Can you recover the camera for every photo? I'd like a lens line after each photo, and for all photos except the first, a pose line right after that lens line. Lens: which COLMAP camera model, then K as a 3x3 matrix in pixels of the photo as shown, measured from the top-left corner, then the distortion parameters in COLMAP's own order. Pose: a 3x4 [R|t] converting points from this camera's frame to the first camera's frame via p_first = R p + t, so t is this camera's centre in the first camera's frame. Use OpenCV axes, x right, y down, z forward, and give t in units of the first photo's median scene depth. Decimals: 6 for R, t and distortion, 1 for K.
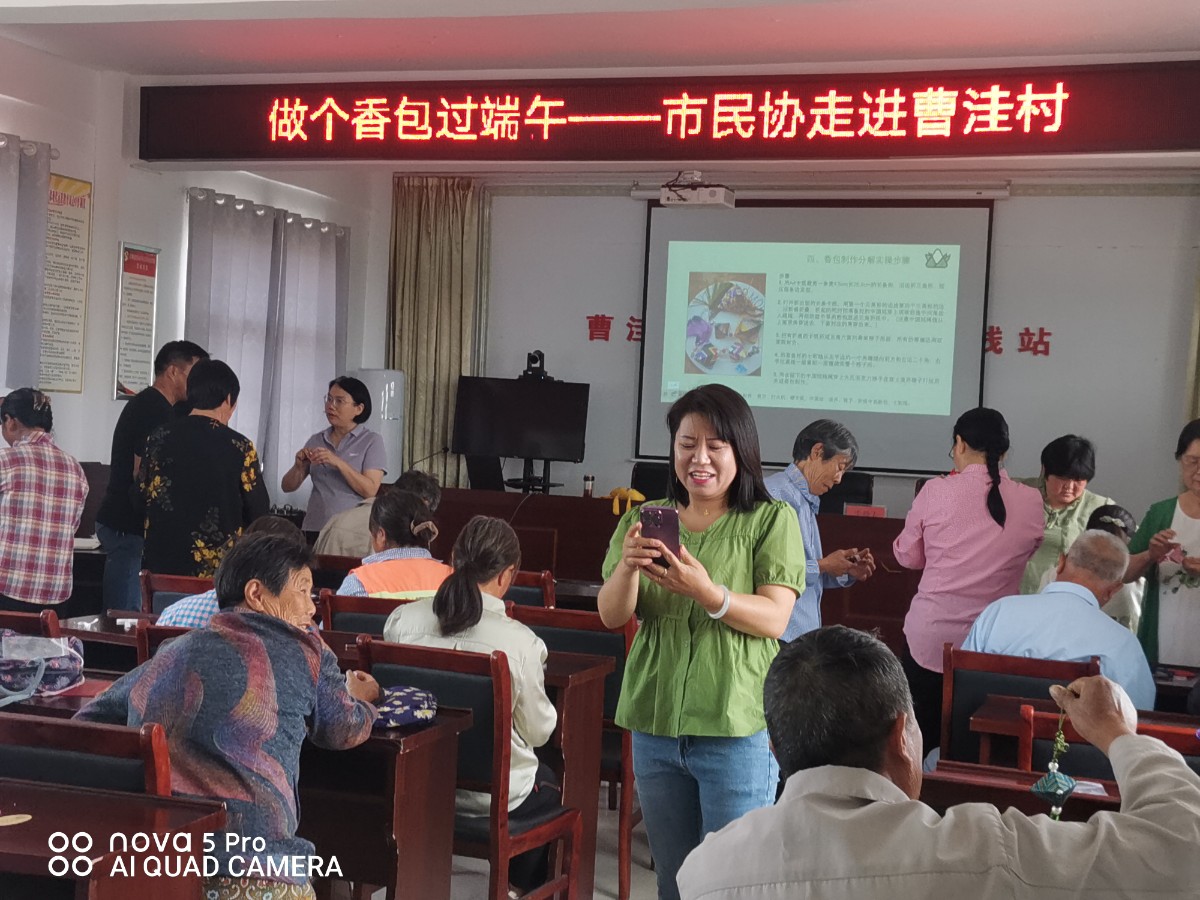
lens RADIAL K [[1740.6, 0, 600.0], [0, 1740.6, 450.0], [0, 0, 1]] dist [-0.009710, -0.010553]
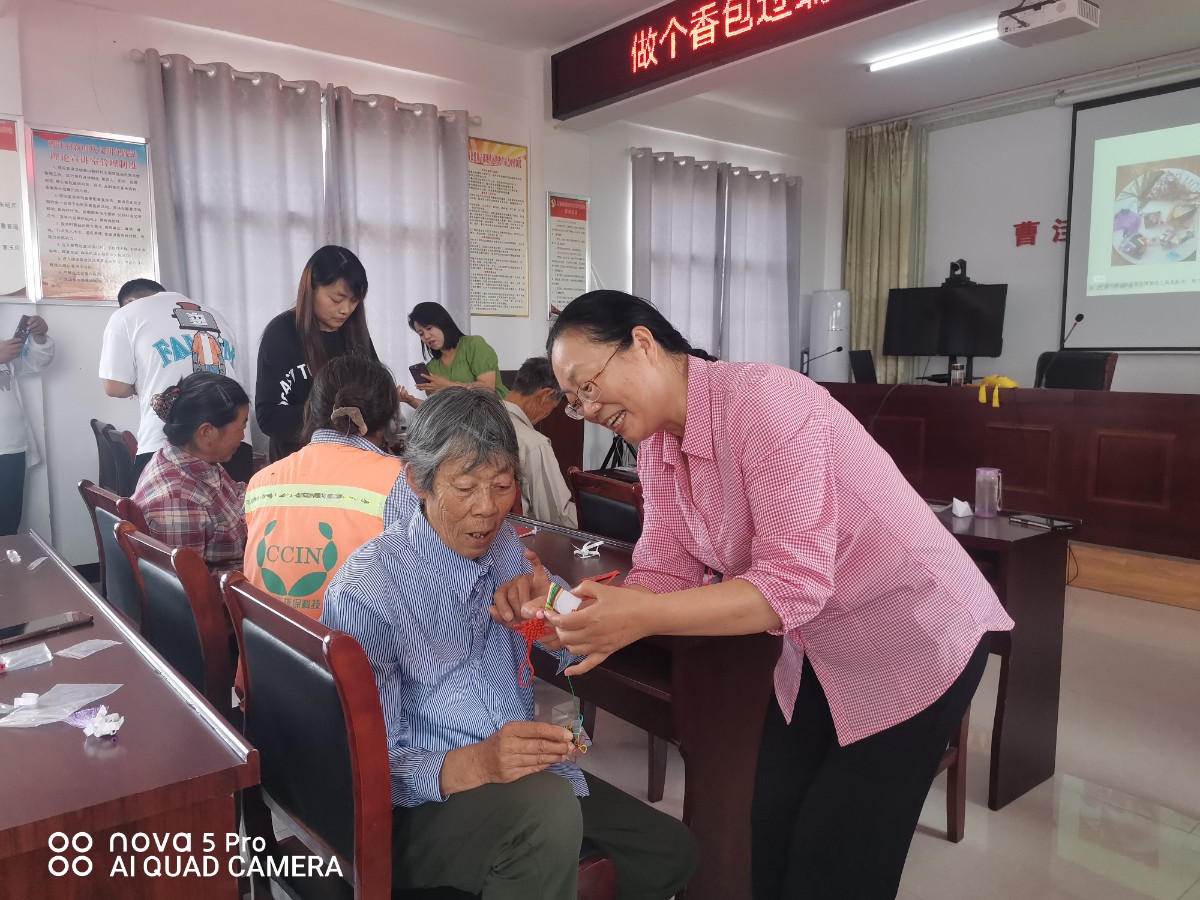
lens RADIAL K [[900.7, 0, 600.0], [0, 900.7, 450.0], [0, 0, 1]] dist [0.089712, -0.116941]
pose [[0.848945, 0.004680, -0.528460, 0.096007], [0.036755, 0.997017, 0.067876, 0.020955], [0.527201, -0.077046, 0.846240, 0.442015]]
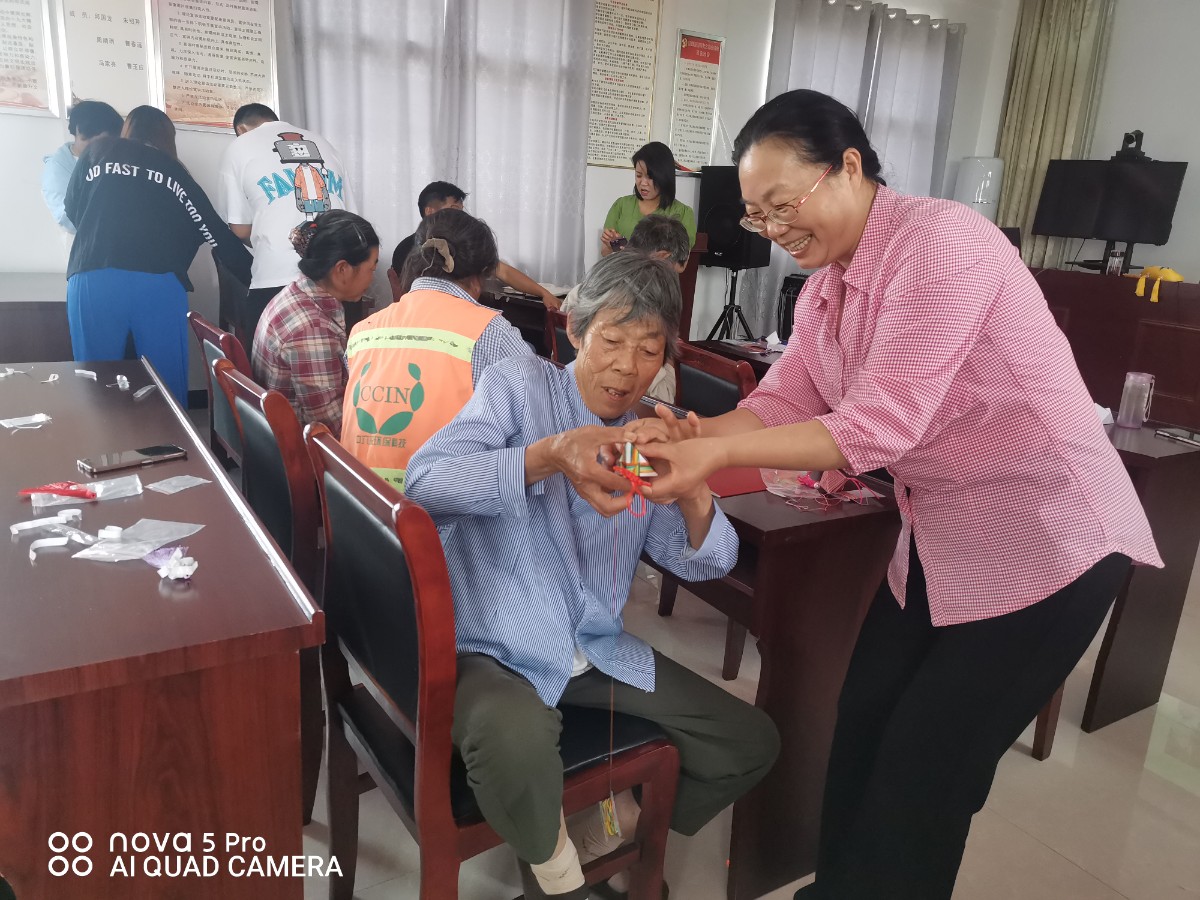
lens RADIAL K [[900.0, 0, 600.0], [0, 900.0, 450.0], [0, 0, 1]] dist [0.065638, -0.067669]
pose [[0.776025, 0.160542, -0.609927, 0.090576], [-0.029602, 0.975267, 0.219041, 0.019857], [0.630007, -0.151926, 0.761584, 0.452869]]
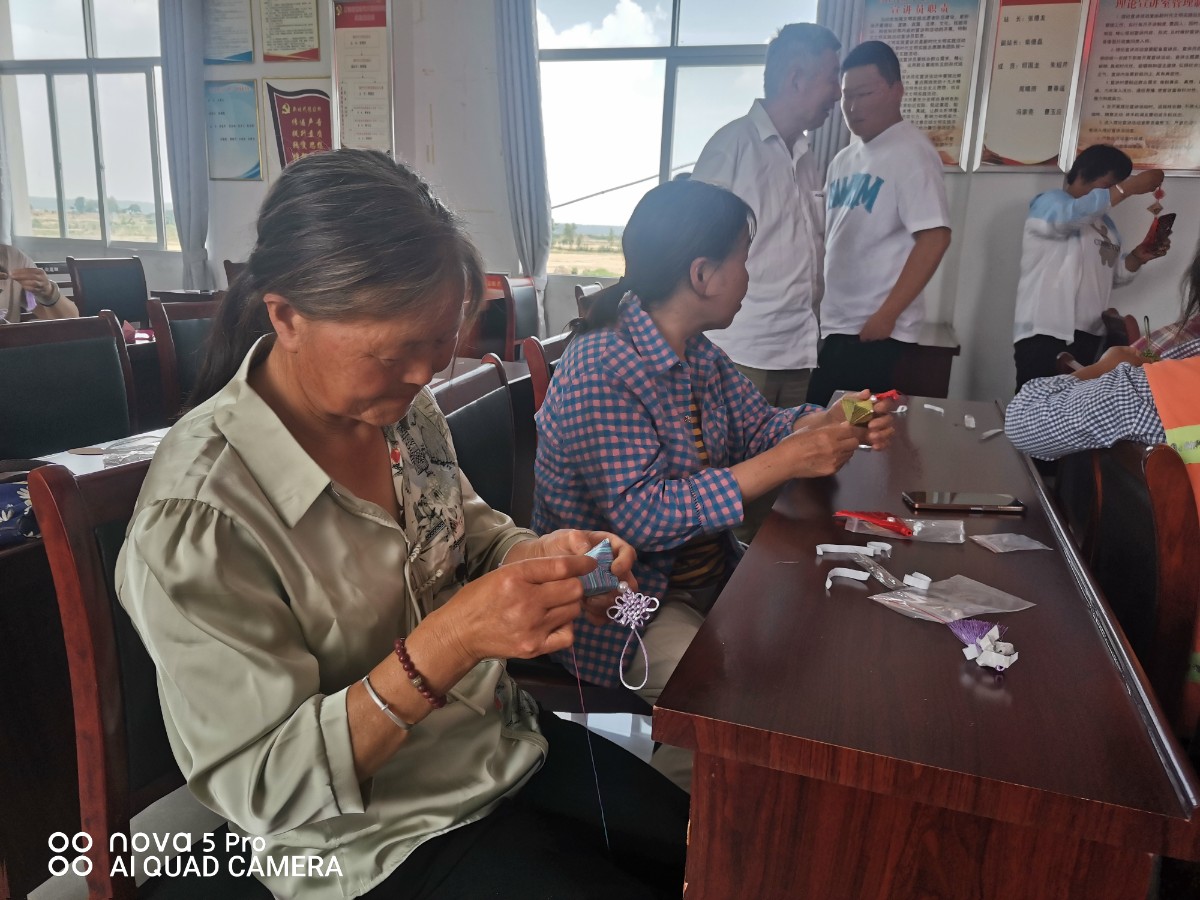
lens RADIAL K [[900.0, 0, 600.0], [0, 900.0, 450.0], [0, 0, 1]] dist [0.065638, -0.067669]
pose [[0.008952, 0.183713, -0.982939, 0.058368], [-0.052112, 0.981729, 0.183012, 0.029956], [0.998601, 0.049585, 0.018362, 0.467097]]
